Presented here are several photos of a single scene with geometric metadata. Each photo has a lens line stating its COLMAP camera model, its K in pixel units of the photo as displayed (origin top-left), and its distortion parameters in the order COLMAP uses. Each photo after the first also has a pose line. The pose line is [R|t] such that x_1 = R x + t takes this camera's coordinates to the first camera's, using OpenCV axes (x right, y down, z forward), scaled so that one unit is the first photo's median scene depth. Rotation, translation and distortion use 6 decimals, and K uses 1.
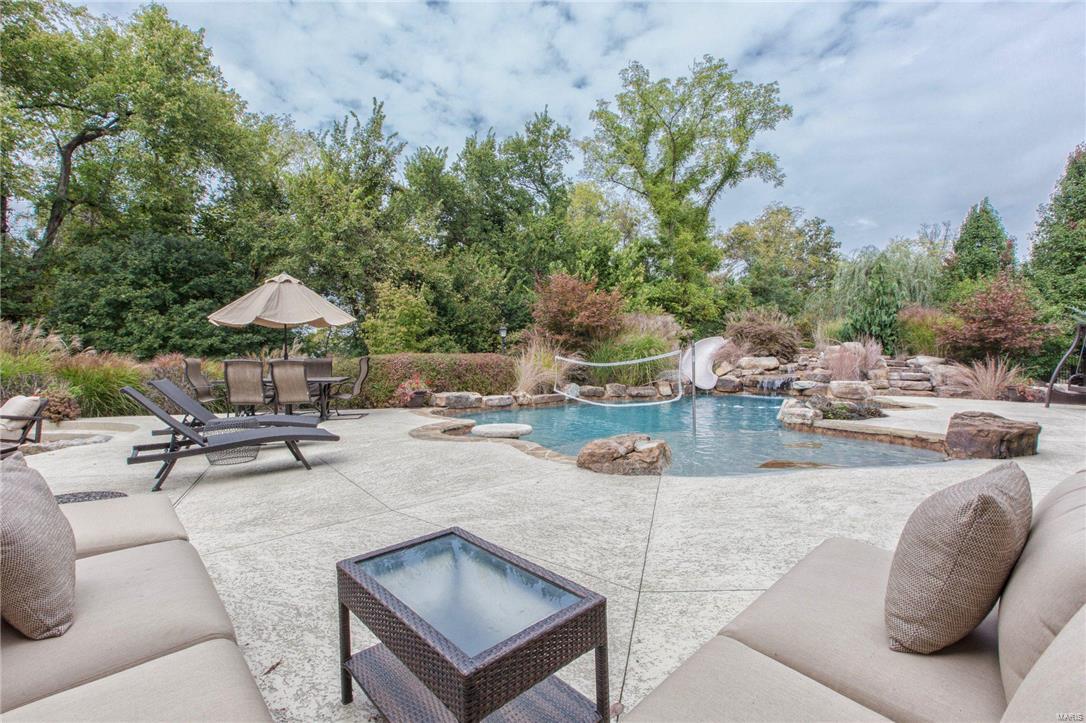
lens RADIAL K [[496.4, 0, 543.0], [0, 496.4, 361.5], [0, 0, 1]] dist [0.006129, -0.000168]
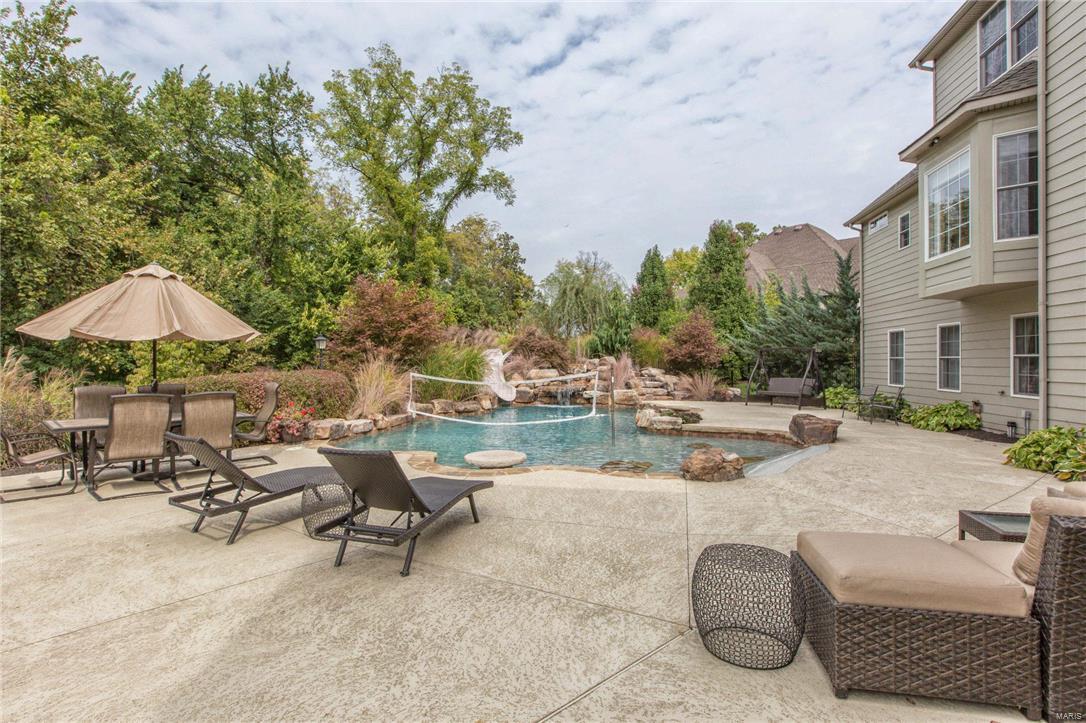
lens RADIAL K [[545.5, 0, 539.3], [0, 545.5, 361.0], [0, 0, 1]] dist [-0.001228, -0.000813]
pose [[0.804297, 0.002047, 0.594224, -0.285665], [0.001976, 0.999979, -0.006119, -0.019756], [-0.594224, 0.006096, 0.804276, 0.041467]]
